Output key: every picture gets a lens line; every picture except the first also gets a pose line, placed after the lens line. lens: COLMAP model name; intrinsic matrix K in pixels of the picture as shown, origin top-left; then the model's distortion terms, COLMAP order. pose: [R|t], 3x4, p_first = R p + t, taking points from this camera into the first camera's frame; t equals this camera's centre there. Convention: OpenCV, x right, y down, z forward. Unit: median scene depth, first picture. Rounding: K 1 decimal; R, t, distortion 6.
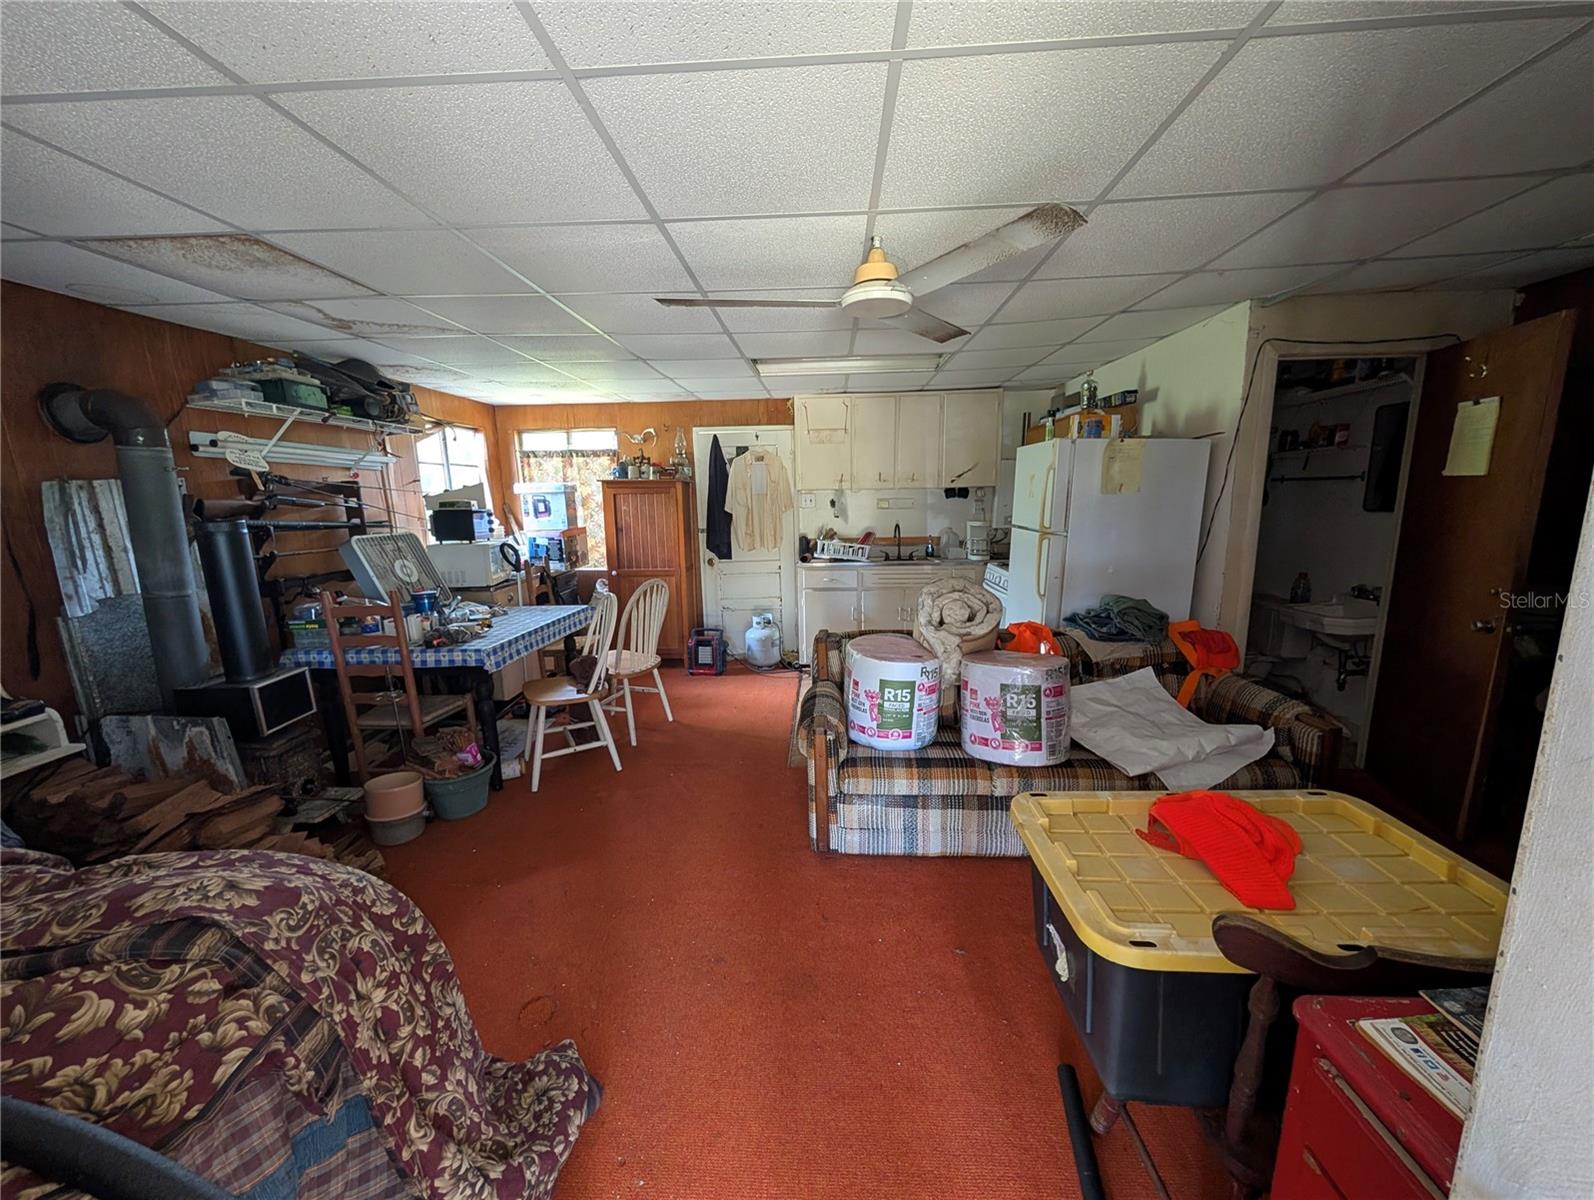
lens RADIAL K [[607.2, 0, 794.7], [0, 607.2, 603.2], [0, 0, 1]] dist [-0.000080, 0.000165]
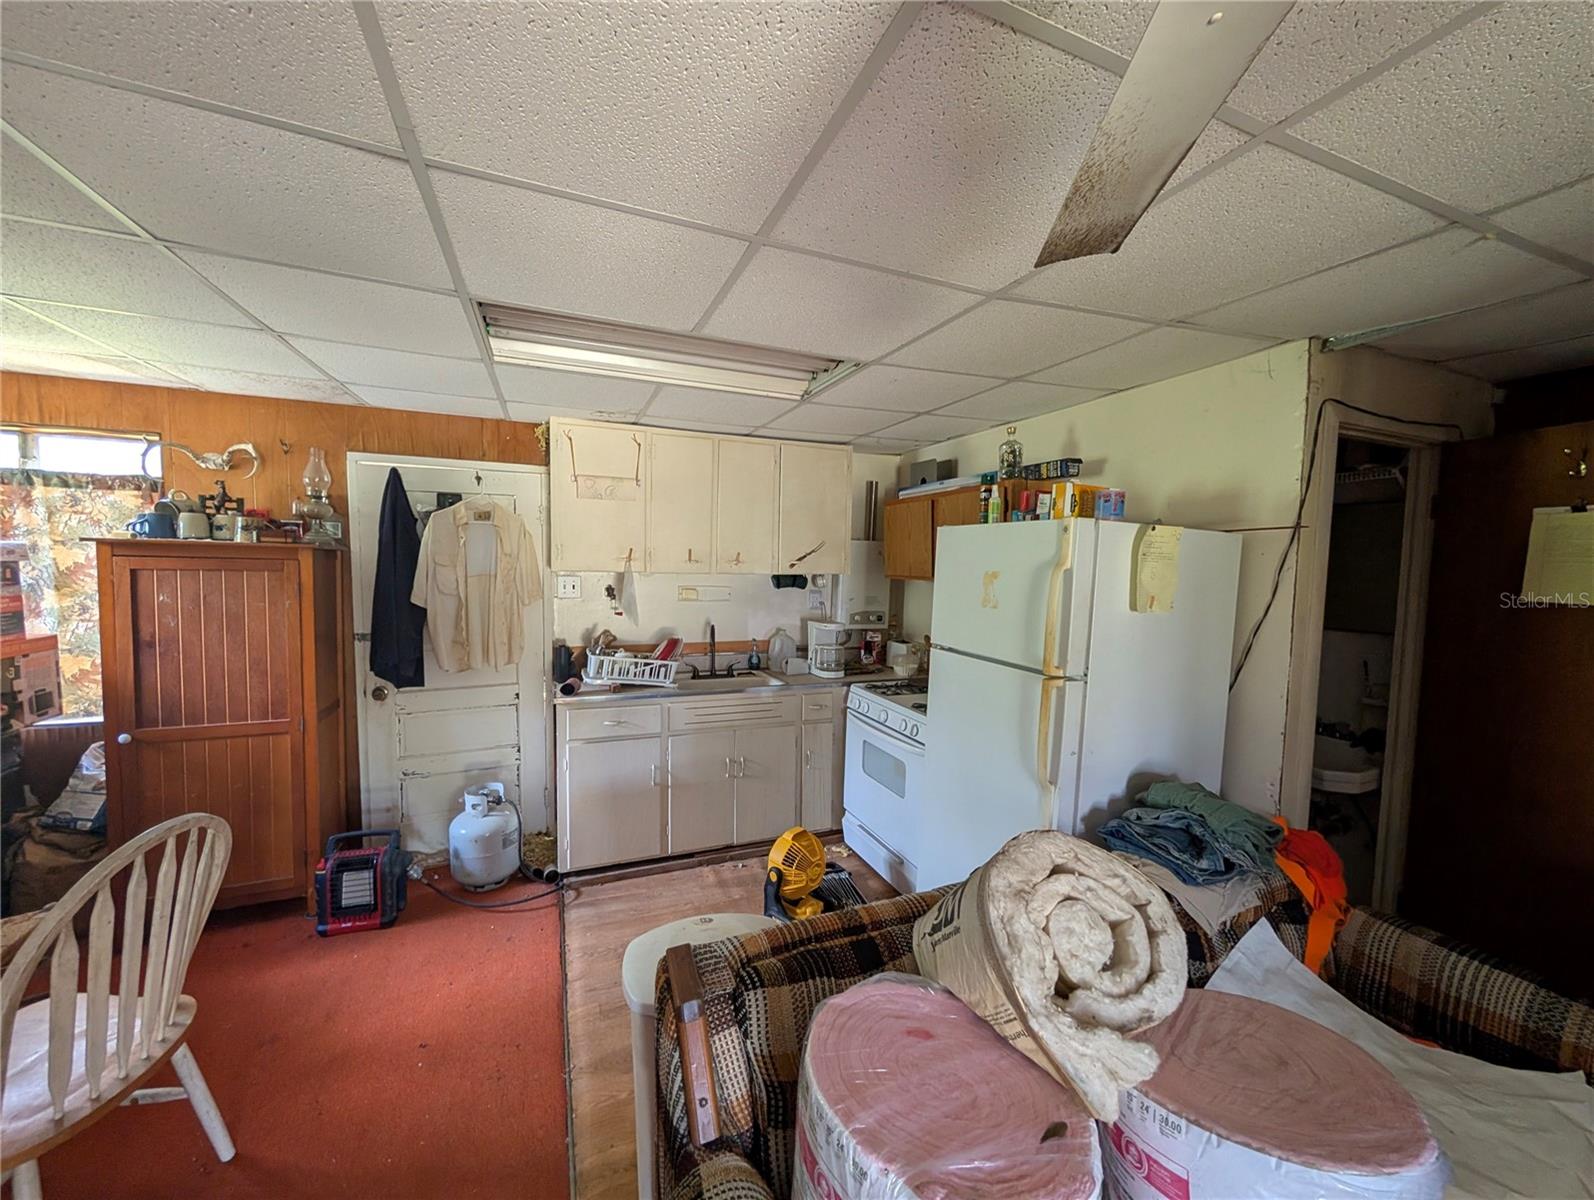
lens RADIAL K [[607.2, 0, 800.0], [0, 607.2, 598.7], [0, 0, 1]] dist [-0.000080, 0.000165]
pose [[0.902612, 0.009318, 0.430354, -0.033688], [0.040269, 0.993553, -0.105972, -0.084856], [-0.428567, 0.112981, 0.896418, 0.355213]]
